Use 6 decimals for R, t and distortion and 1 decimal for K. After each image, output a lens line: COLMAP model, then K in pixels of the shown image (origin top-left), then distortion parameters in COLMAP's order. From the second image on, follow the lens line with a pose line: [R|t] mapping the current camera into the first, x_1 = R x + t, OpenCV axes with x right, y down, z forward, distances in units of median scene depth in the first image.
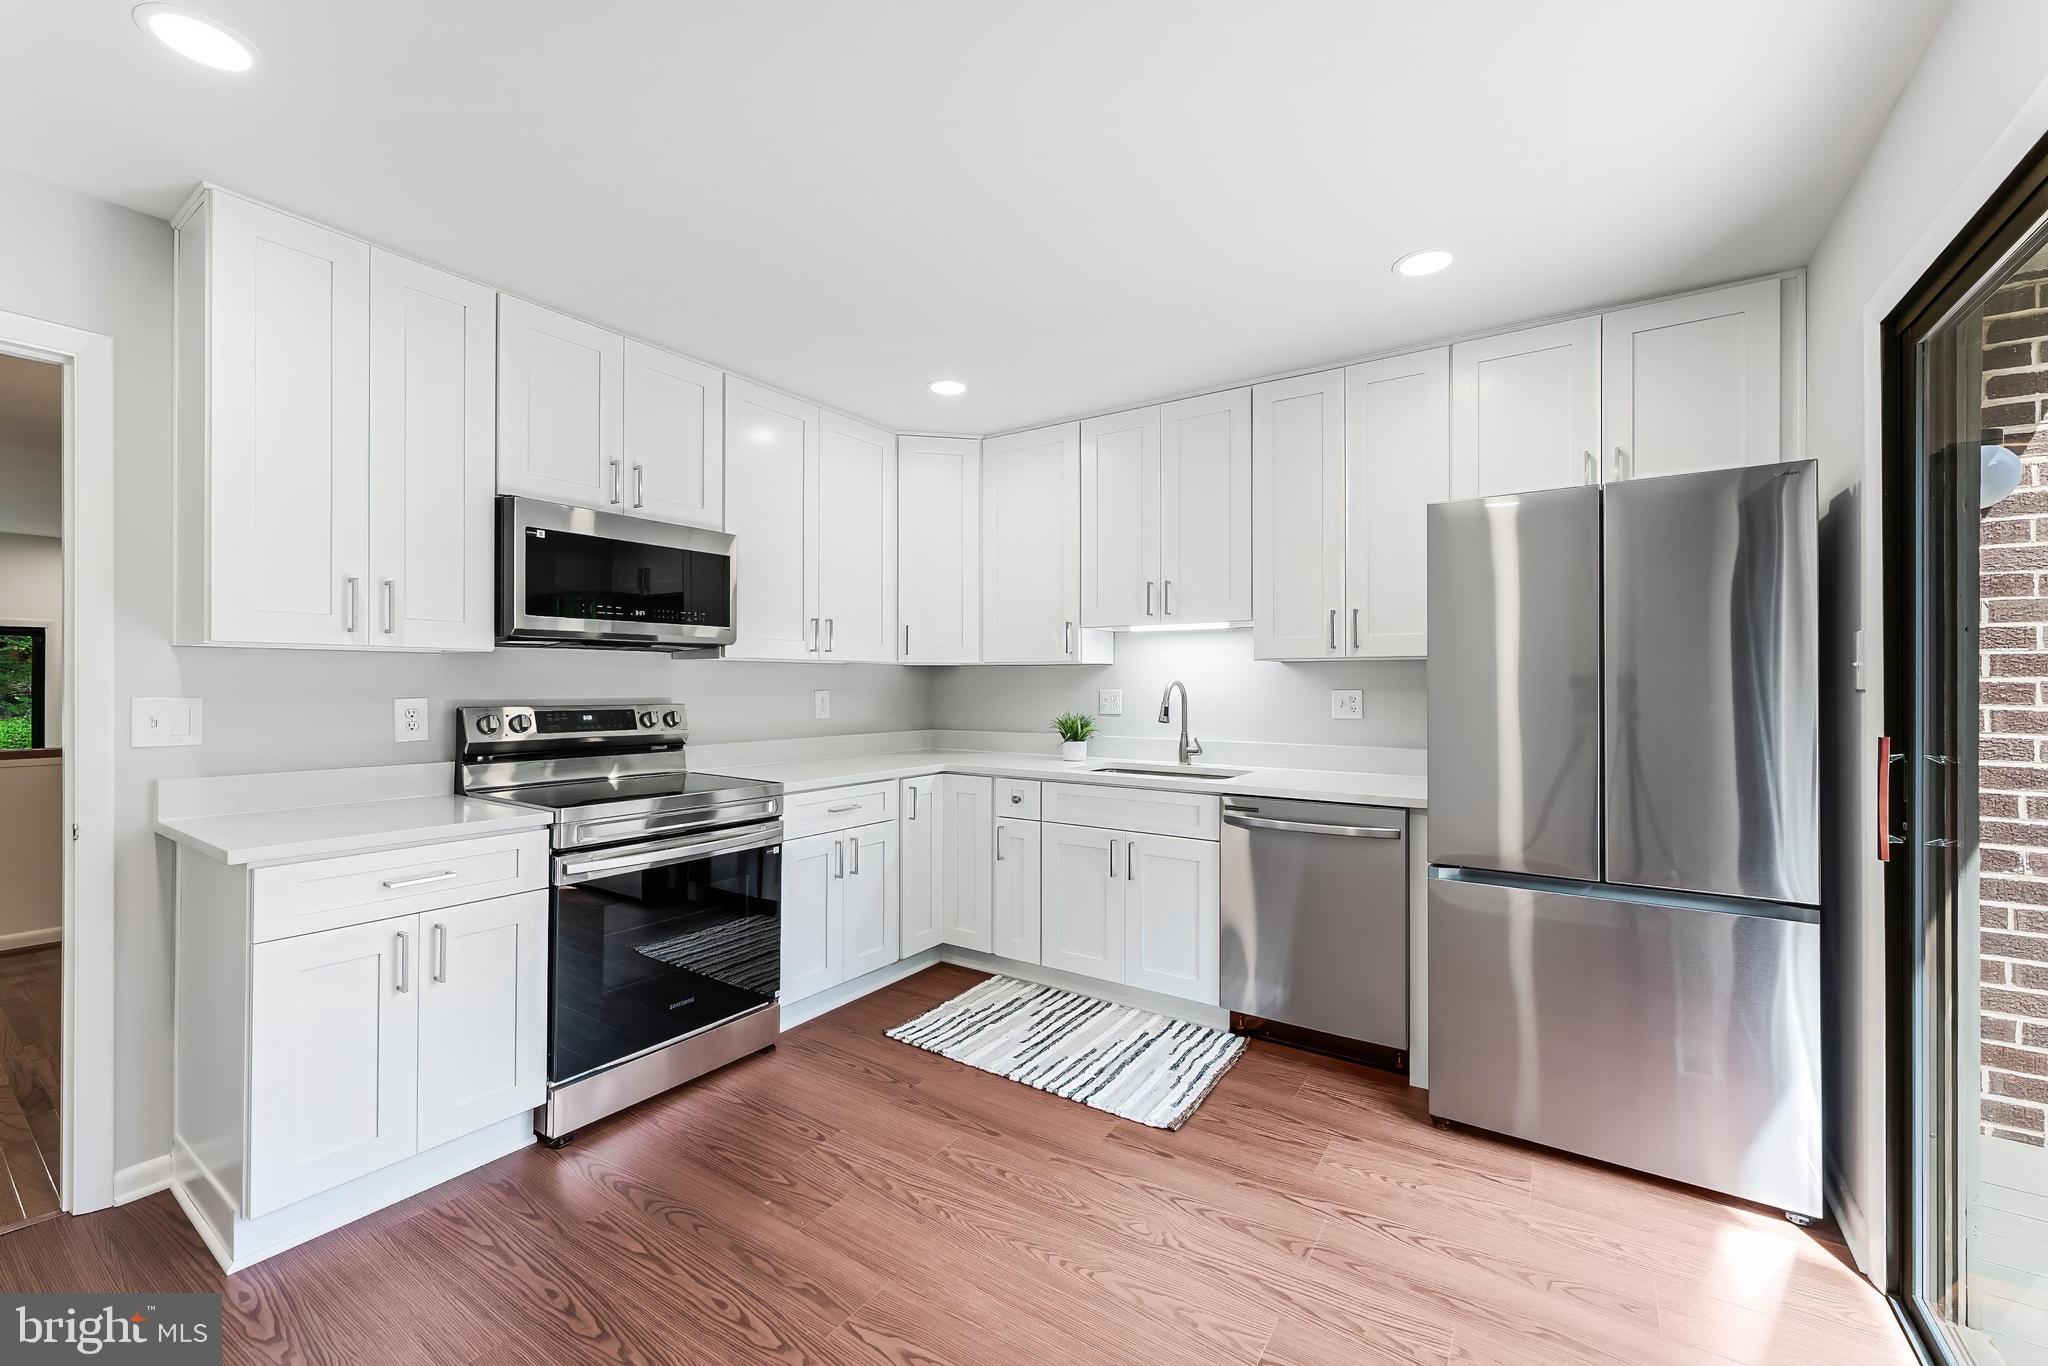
lens RADIAL K [[820.3, 0, 1031.4], [0, 820.3, 682.5], [0, 0, 1]] dist [-0.000923, -0.000243]
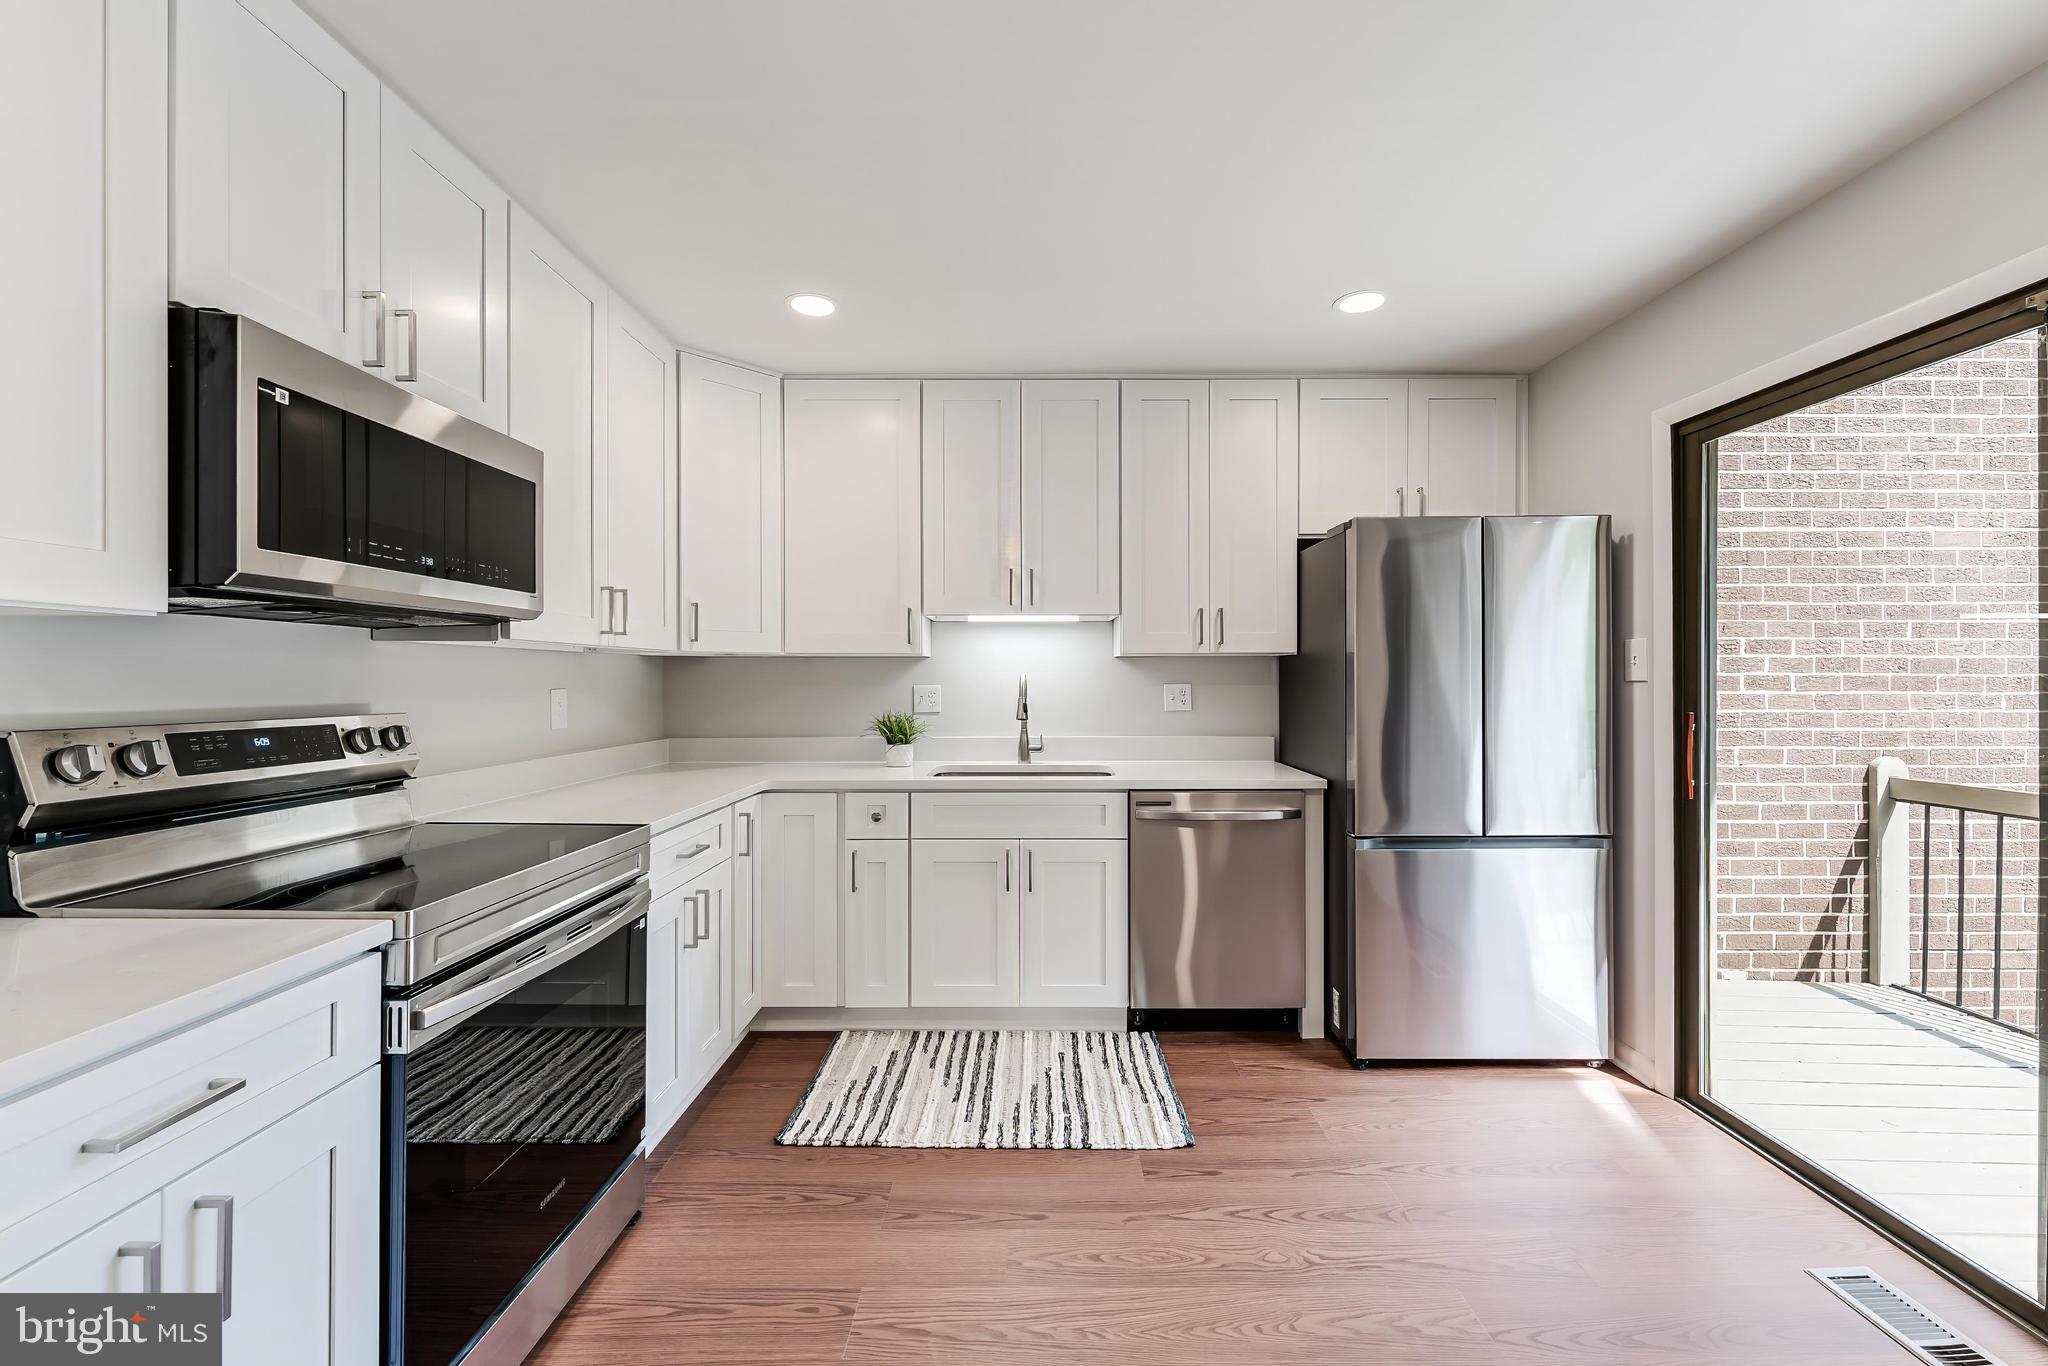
lens RADIAL K [[821.7, 0, 1033.4], [0, 821.7, 679.6], [0, 0, 1]] dist [-0.001436, -0.000096]
pose [[0.833072, -0.003678, 0.553152, -0.397025], [0.002583, 0.999993, 0.002760, 0.000423], [-0.553159, -0.000870, 0.833075, 0.238889]]
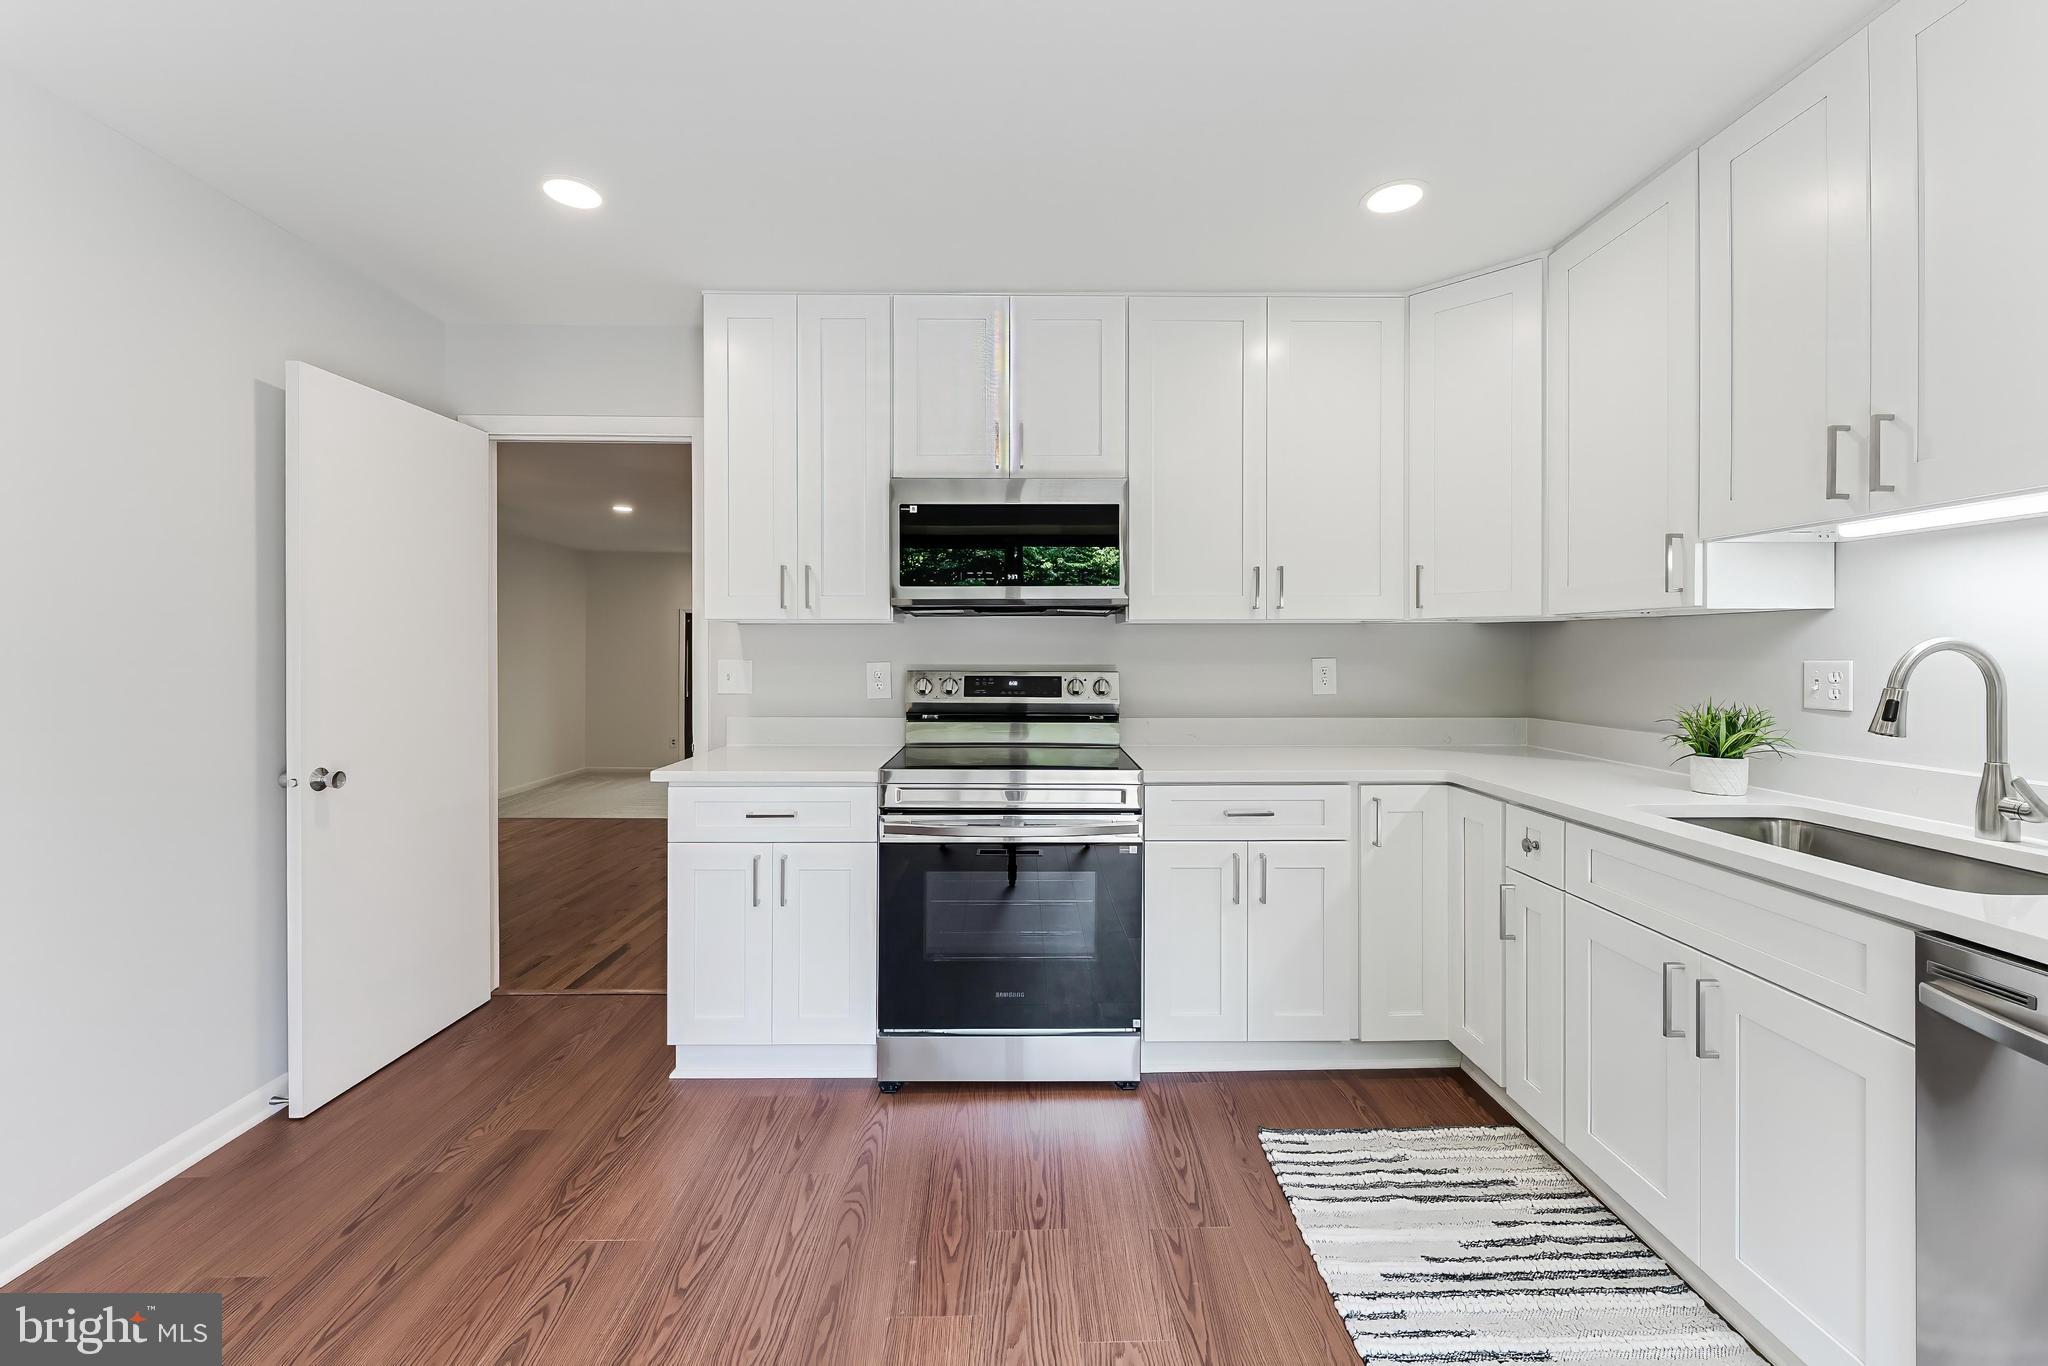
lens RADIAL K [[833.6, 0, 1032.6], [0, 833.6, 652.4], [0, 0, 1]] dist [-0.000265, -0.000153]
pose [[0.571362, 0.000228, -0.820698, 0.306812], [0.002575, 0.999995, 0.002071, 0.002172], [0.820694, -0.003297, 0.571359, 0.413425]]
